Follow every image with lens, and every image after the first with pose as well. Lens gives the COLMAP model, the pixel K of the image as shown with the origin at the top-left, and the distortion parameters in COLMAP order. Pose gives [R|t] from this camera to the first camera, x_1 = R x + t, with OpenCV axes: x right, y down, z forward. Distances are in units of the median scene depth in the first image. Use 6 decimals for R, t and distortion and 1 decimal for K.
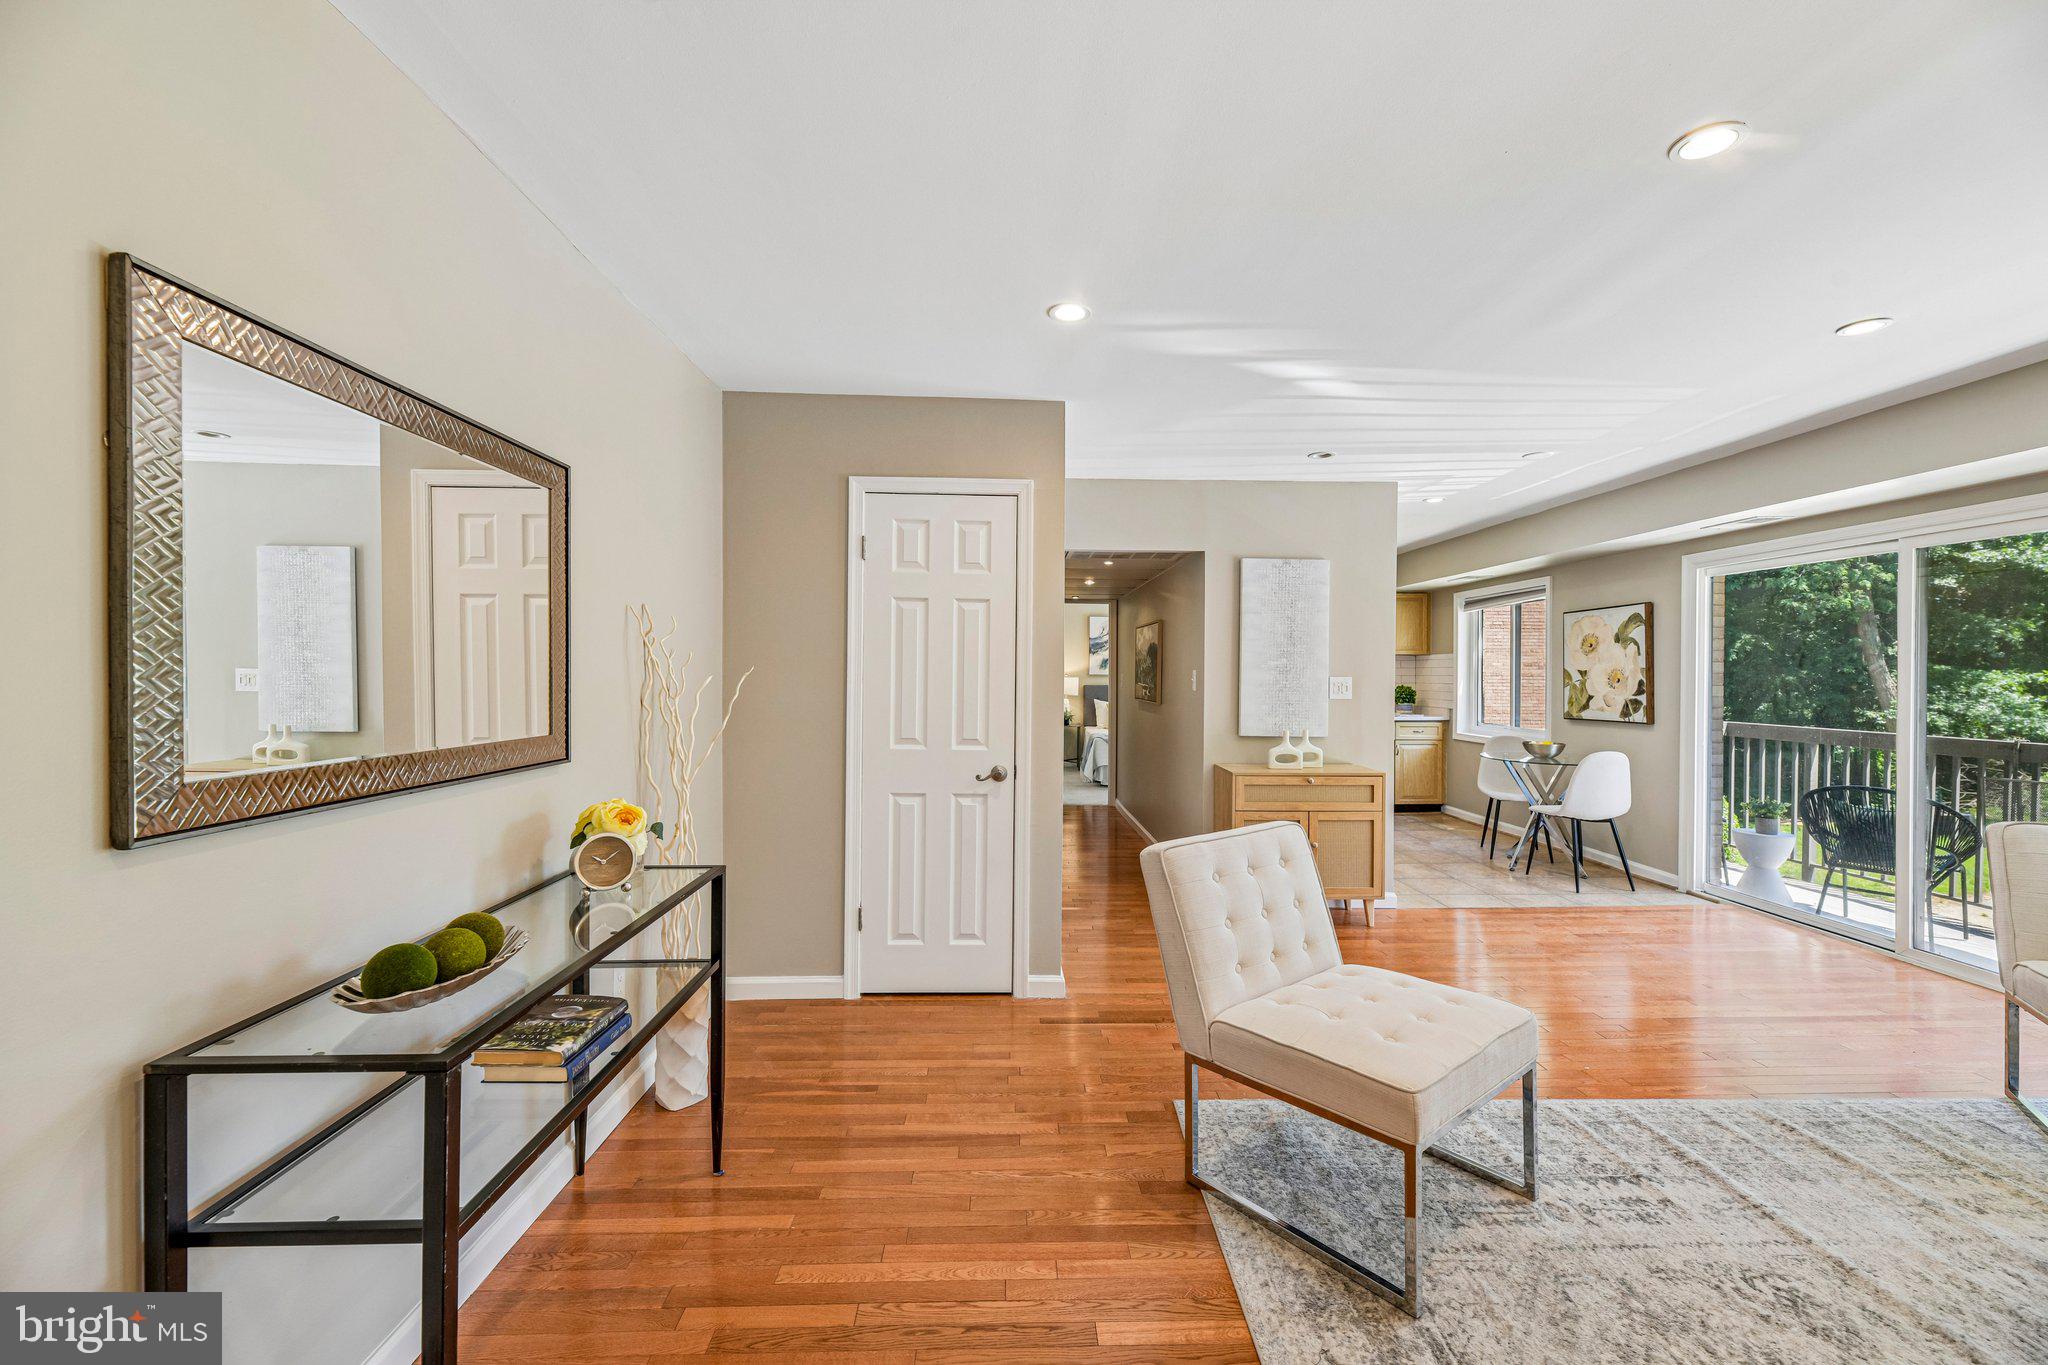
lens RADIAL K [[825.8, 0, 1024.6], [0, 825.8, 675.5], [0, 0, 1]] dist [0.004174, -0.003002]
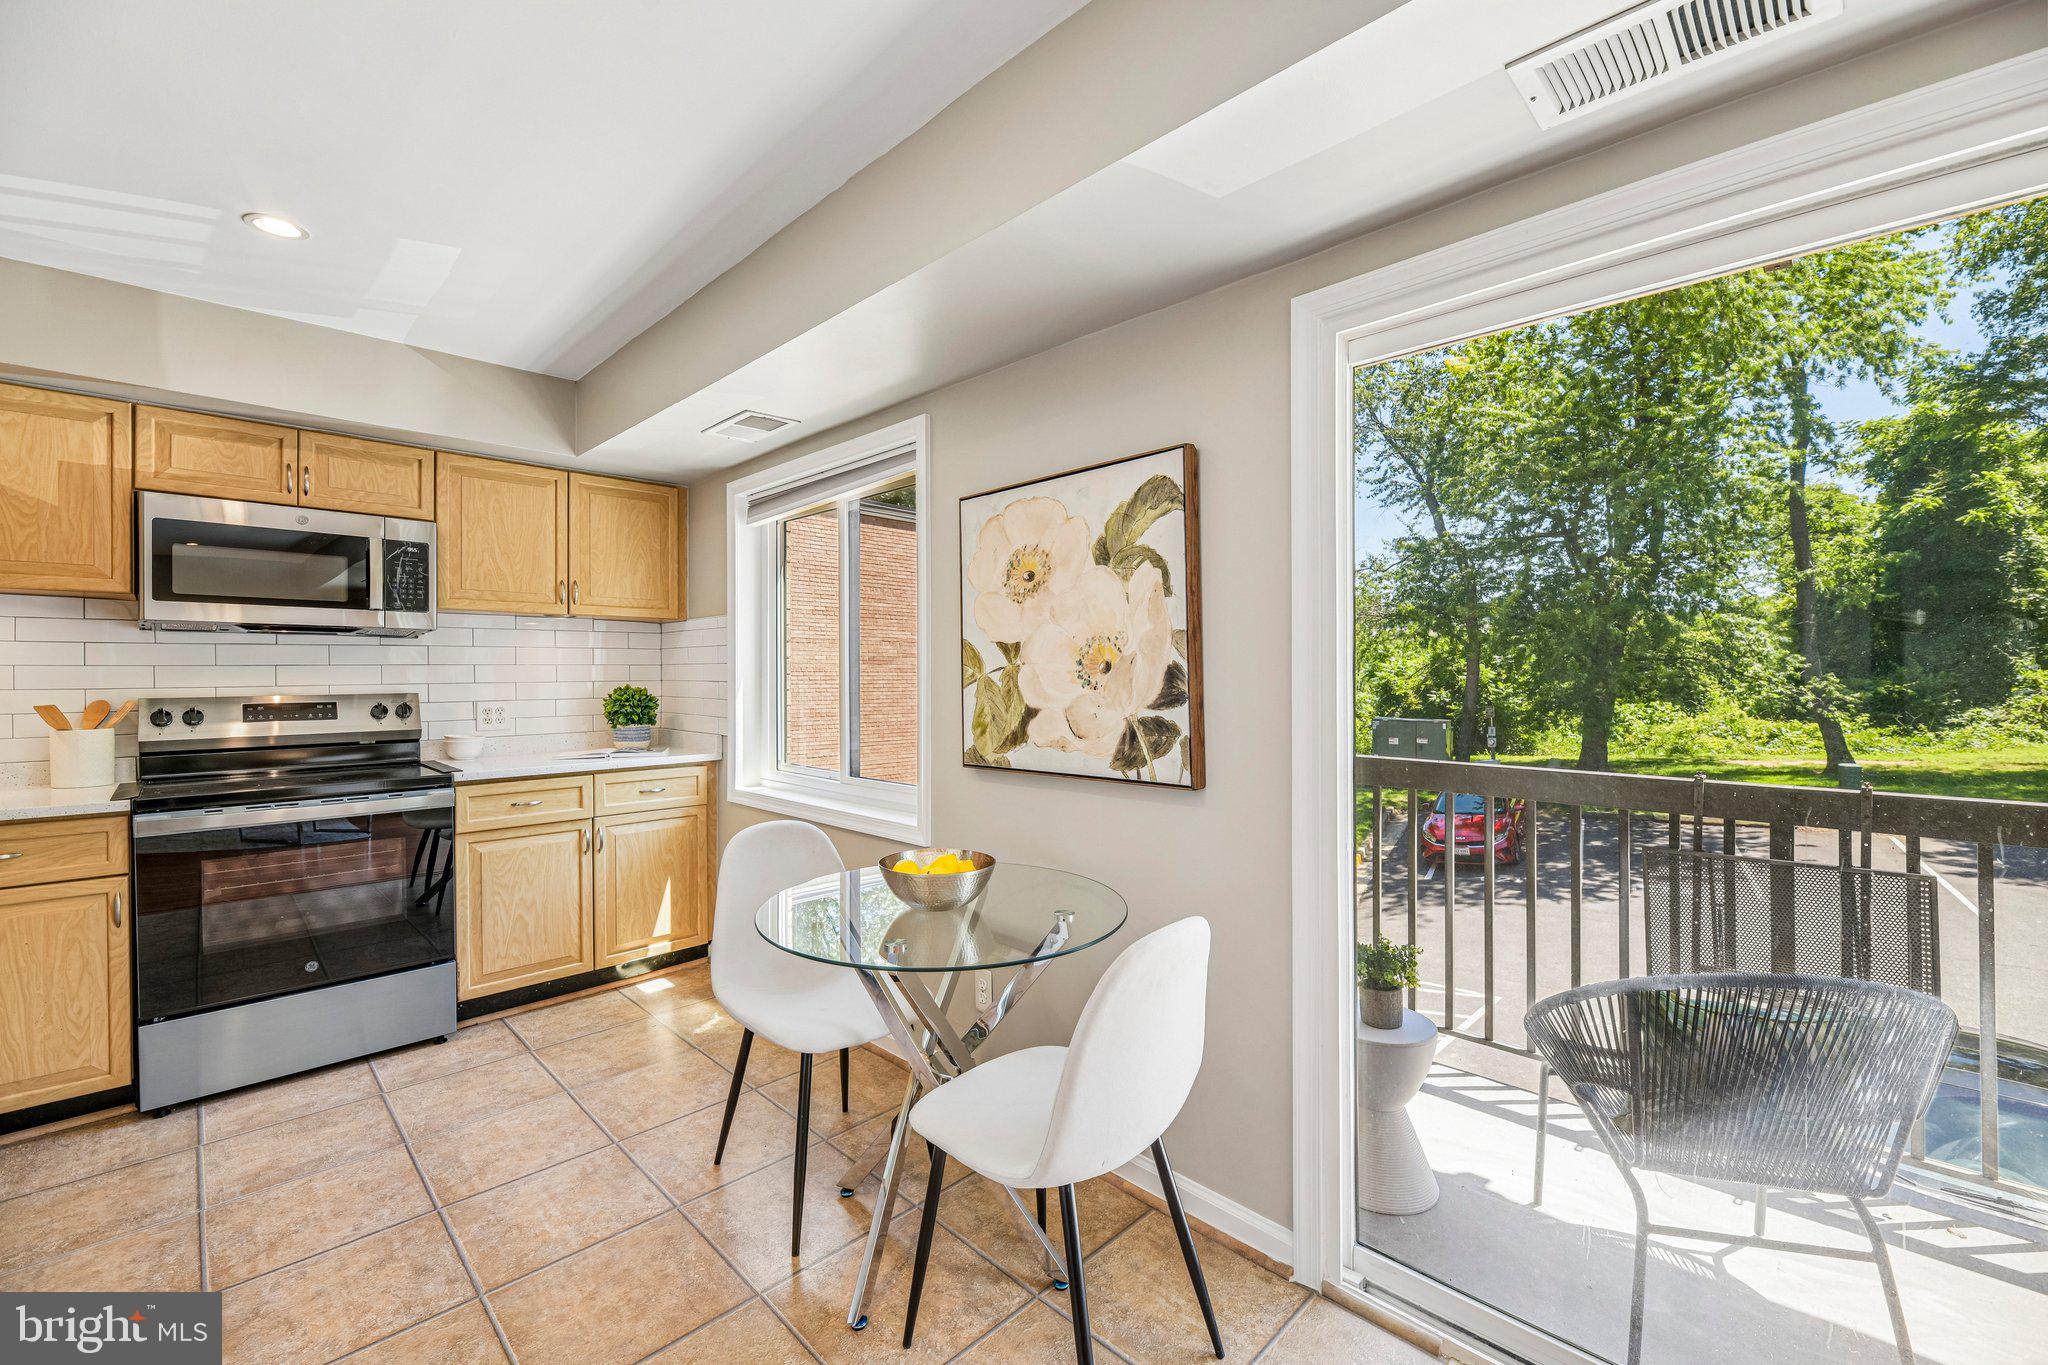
lens RADIAL K [[828.0, 0, 1026.2], [0, 828.0, 675.4], [0, 0, 1]] dist [0.002342, -0.003862]
pose [[0.722579, -0.003897, 0.691277, 0.479347], [0.003729, 0.999992, 0.001739, 0.009681], [-0.691278, 0.001321, 0.722588, 0.829385]]
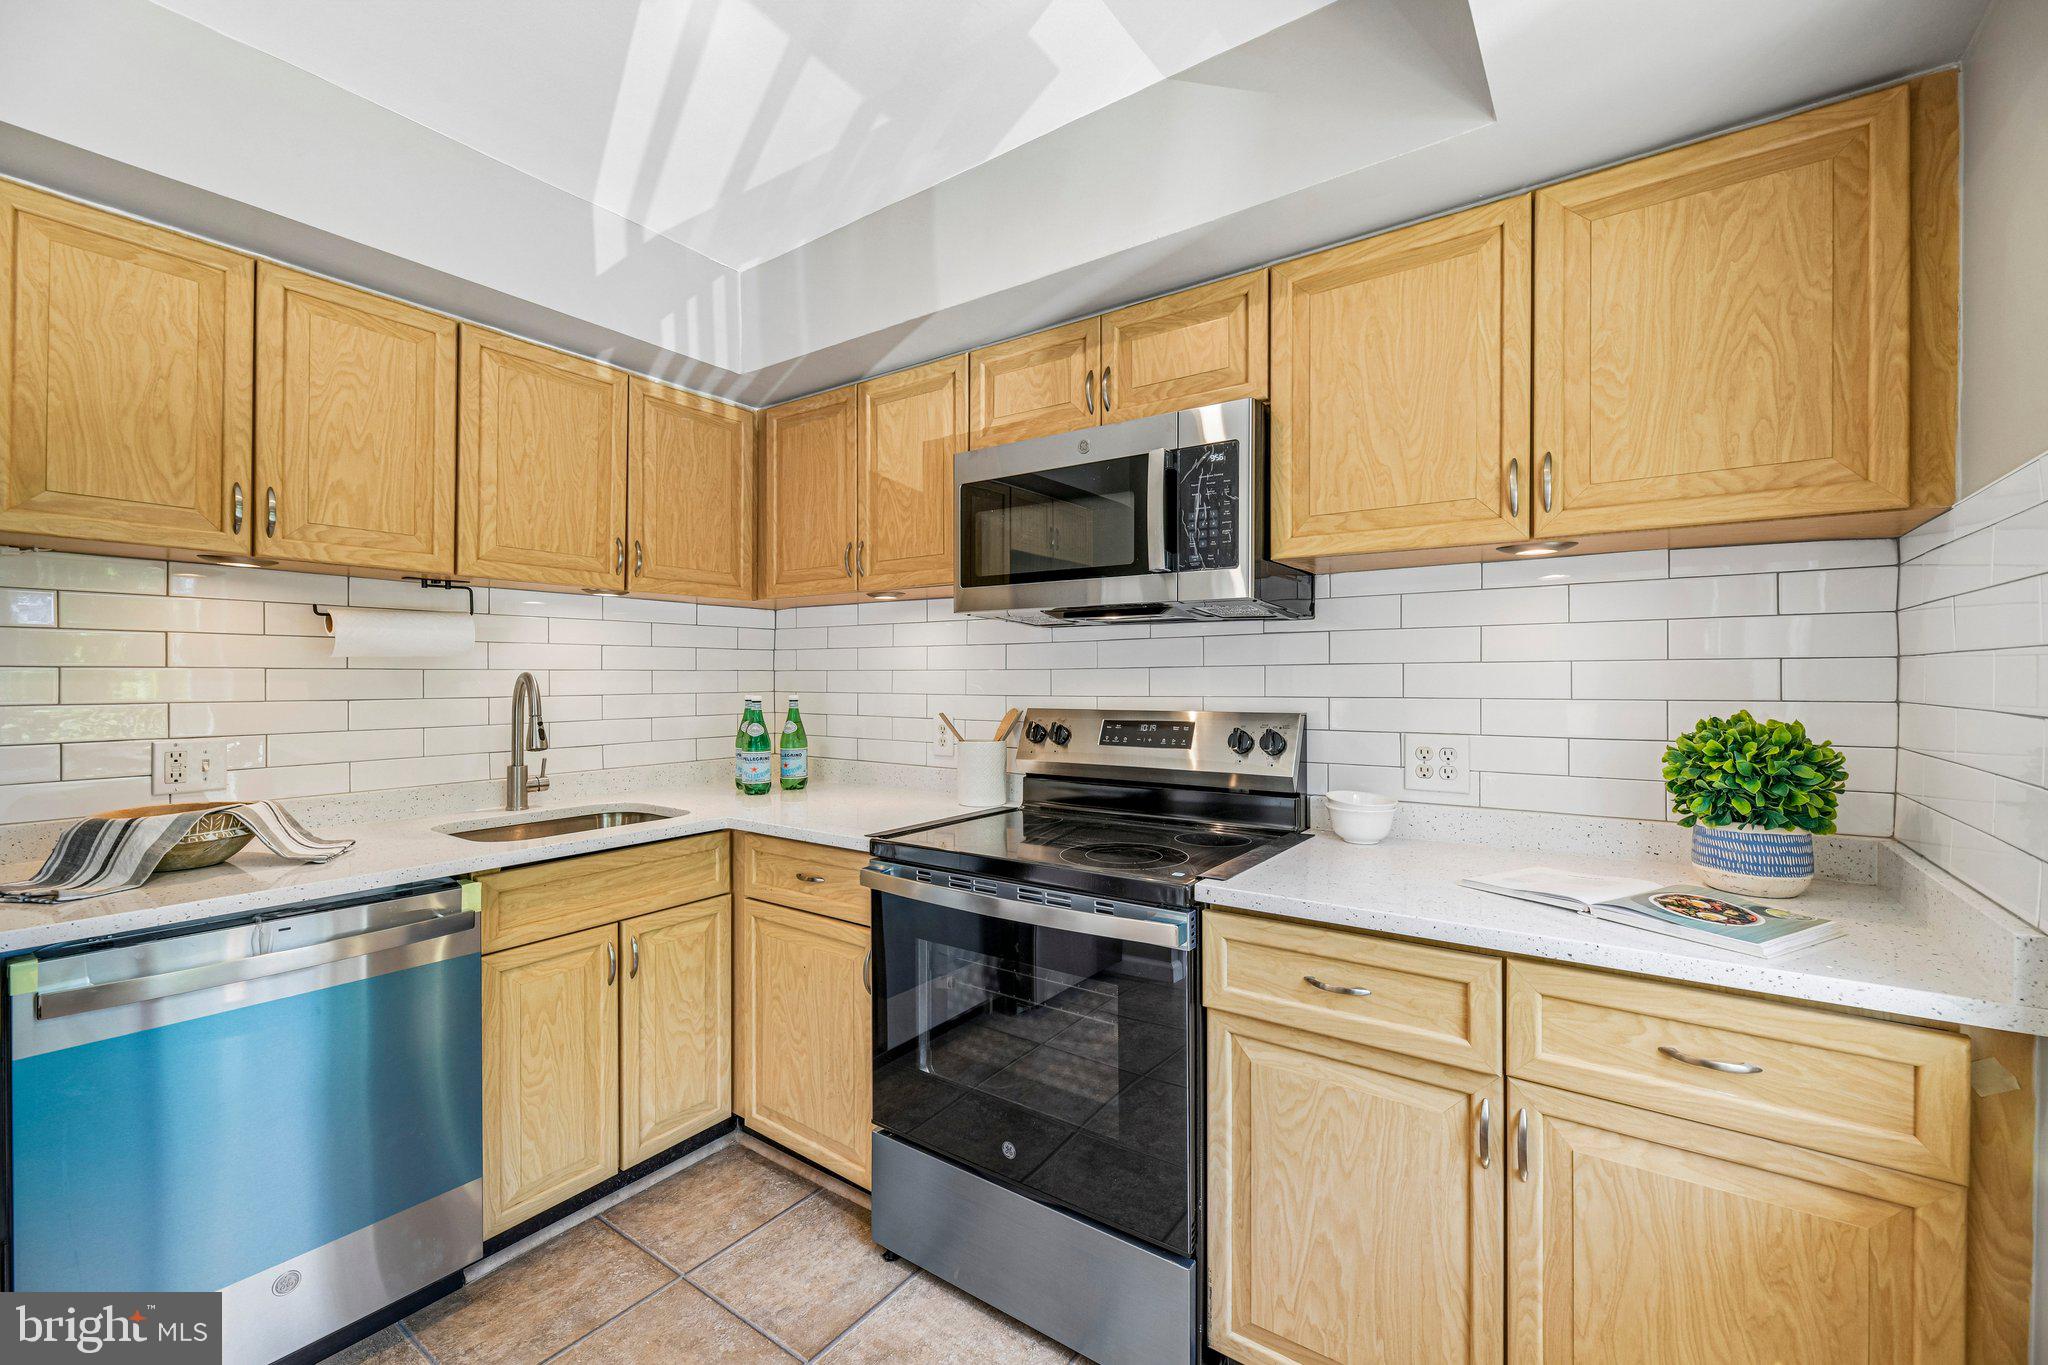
lens RADIAL K [[874.6, 0, 958.0], [0, 874.6, 677.6], [0, 0, 1]] dist [0.000603, -0.000621]
pose [[0.795778, -0.000514, -0.605589, 0.703574], [0.000219, 1.000000, -0.000560, 0.006891], [0.605589, 0.000313, 0.795778, 1.227436]]
